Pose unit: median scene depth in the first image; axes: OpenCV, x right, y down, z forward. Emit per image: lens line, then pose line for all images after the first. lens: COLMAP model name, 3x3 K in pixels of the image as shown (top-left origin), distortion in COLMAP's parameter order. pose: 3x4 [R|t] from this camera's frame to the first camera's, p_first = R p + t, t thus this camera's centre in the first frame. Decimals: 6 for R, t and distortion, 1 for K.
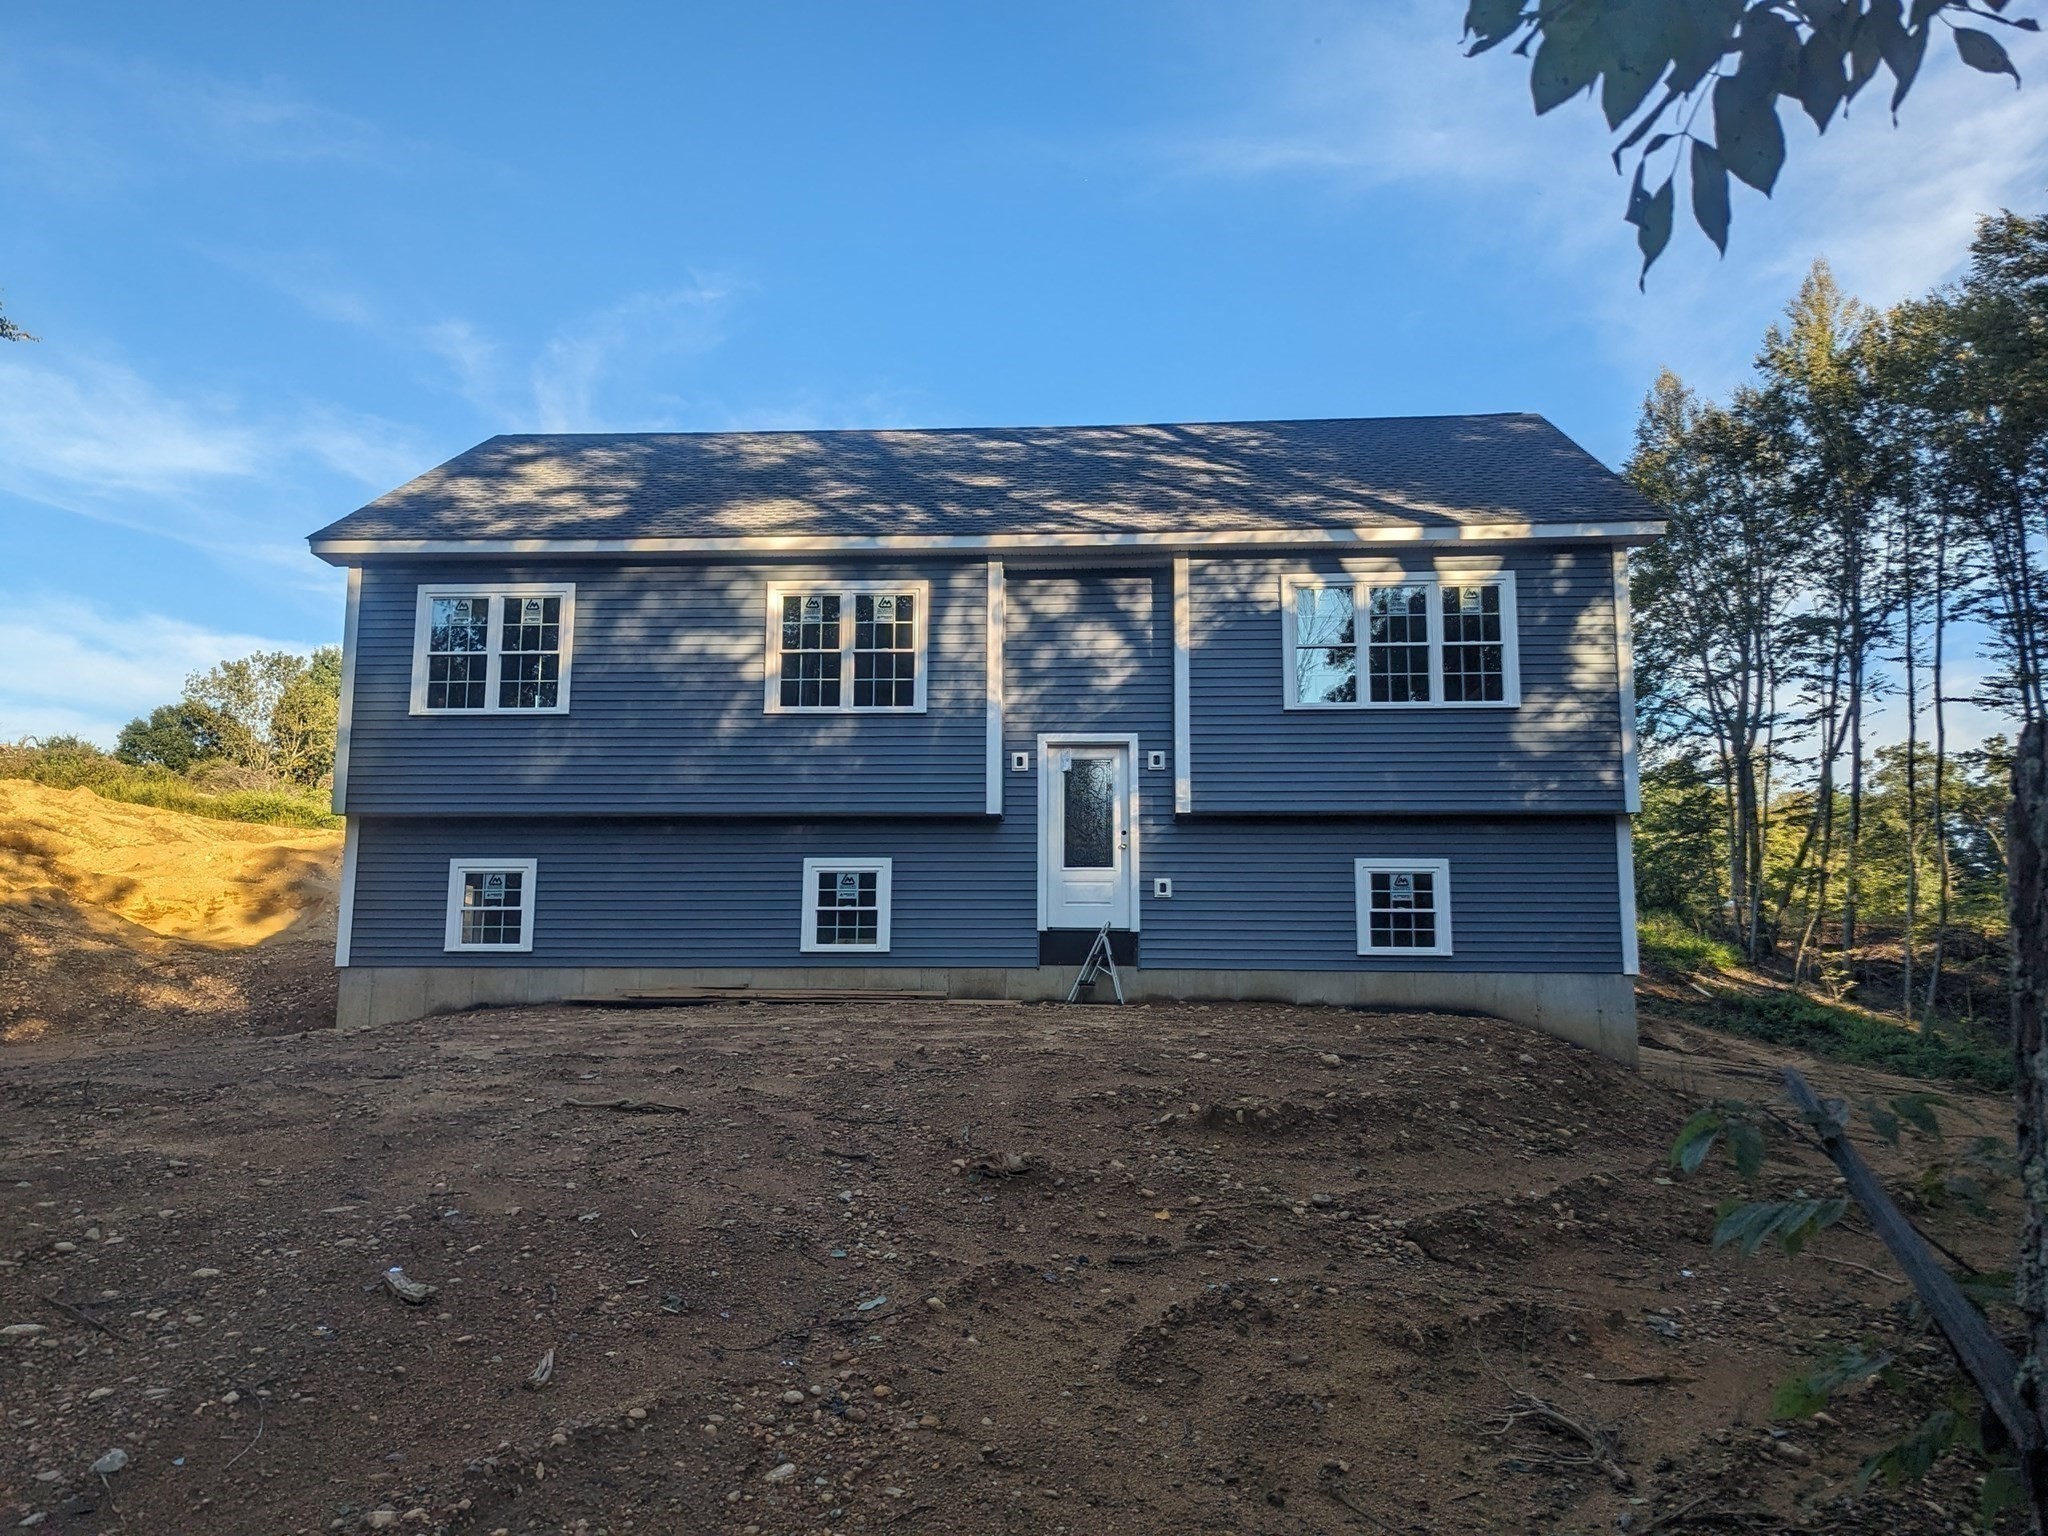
lens RADIAL K [[1435.1, 0, 1051.5], [0, 1435.1, 779.0], [0, 0, 1]] dist [0.089837, -0.101948]
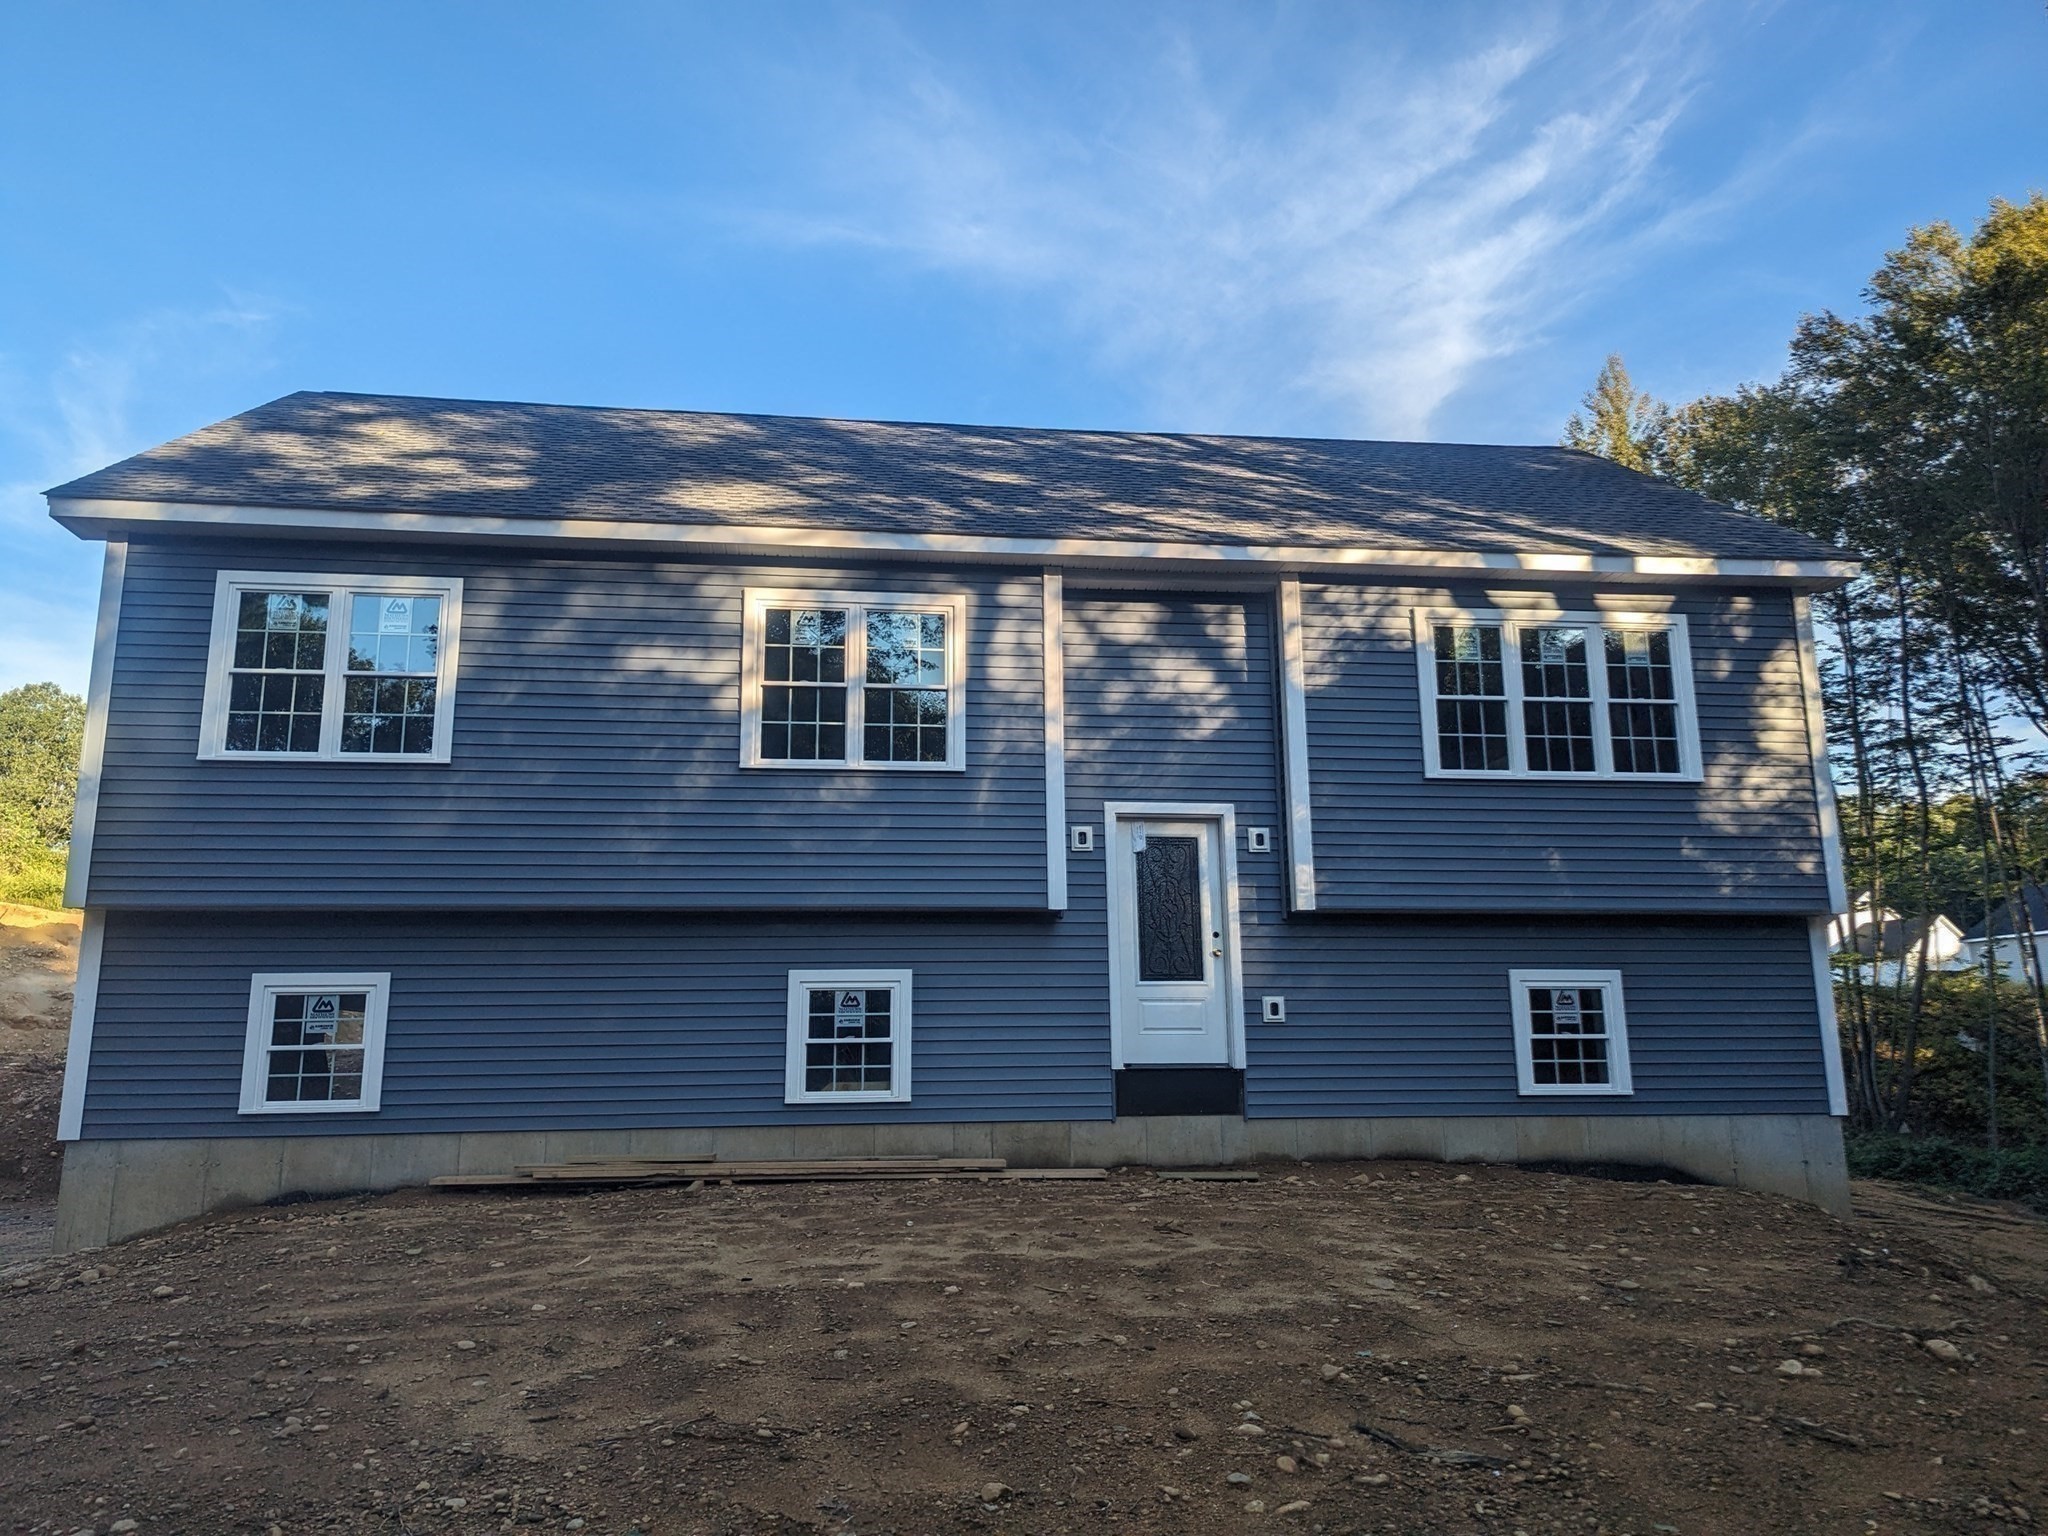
lens RADIAL K [[1419.6, 0, 1052.5], [0, 1419.6, 765.2], [0, 0, 1]] dist [0.063153, -0.053109]
pose [[0.982923, 0.022203, 0.182671, -0.175111], [-0.012826, 0.998546, -0.052356, -0.011675], [-0.183568, 0.049119, 0.981779, 0.273267]]
